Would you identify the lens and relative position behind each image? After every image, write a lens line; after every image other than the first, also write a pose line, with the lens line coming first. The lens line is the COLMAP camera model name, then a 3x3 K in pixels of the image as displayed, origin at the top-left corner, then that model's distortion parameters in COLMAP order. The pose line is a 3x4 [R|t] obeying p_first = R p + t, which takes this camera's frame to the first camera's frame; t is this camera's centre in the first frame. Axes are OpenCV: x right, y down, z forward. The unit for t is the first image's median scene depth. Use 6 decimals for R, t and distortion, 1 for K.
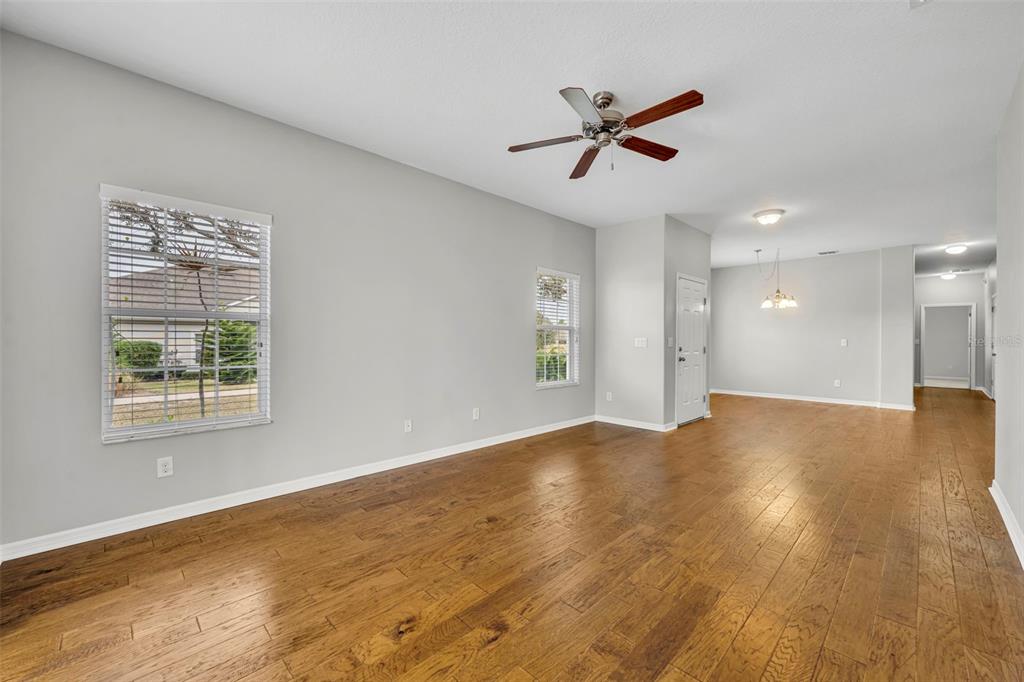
lens RADIAL K [[418.0, 0, 512.0], [0, 418.0, 341.0], [0, 0, 1]] dist [0.000032, 0.000533]
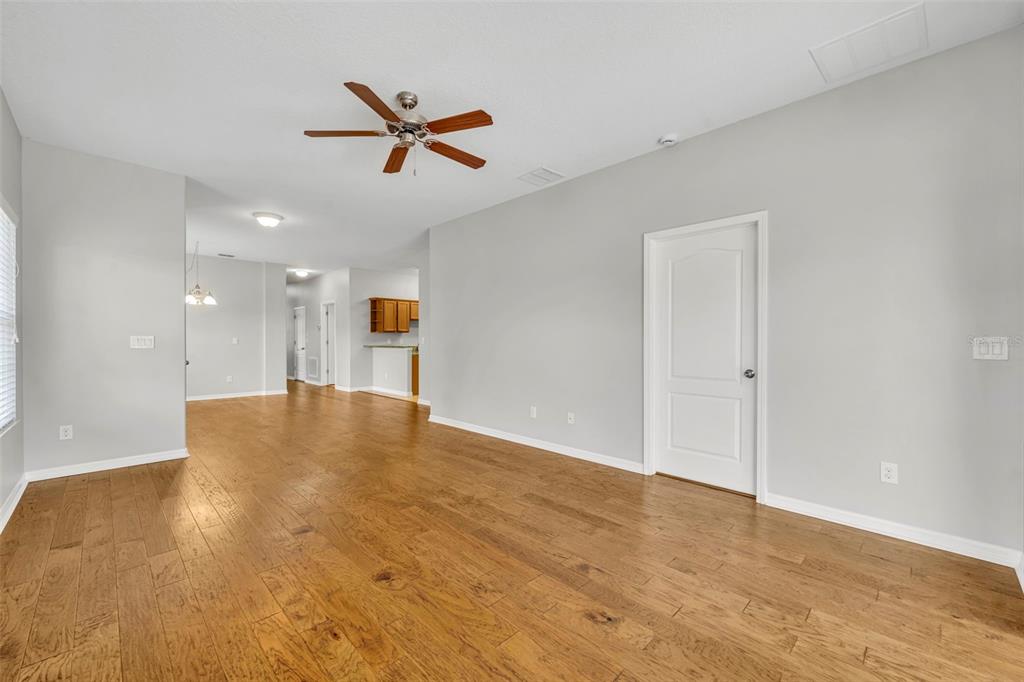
lens RADIAL K [[418.0, 0, 512.0], [0, 418.0, 341.0], [0, 0, 1]] dist [0.000032, 0.000533]
pose [[-0.017437, -0.006231, 0.999829, -0.802154], [0.001250, 0.999980, 0.006254, -0.004611], [-0.999847, 0.001359, -0.017429, 0.775049]]
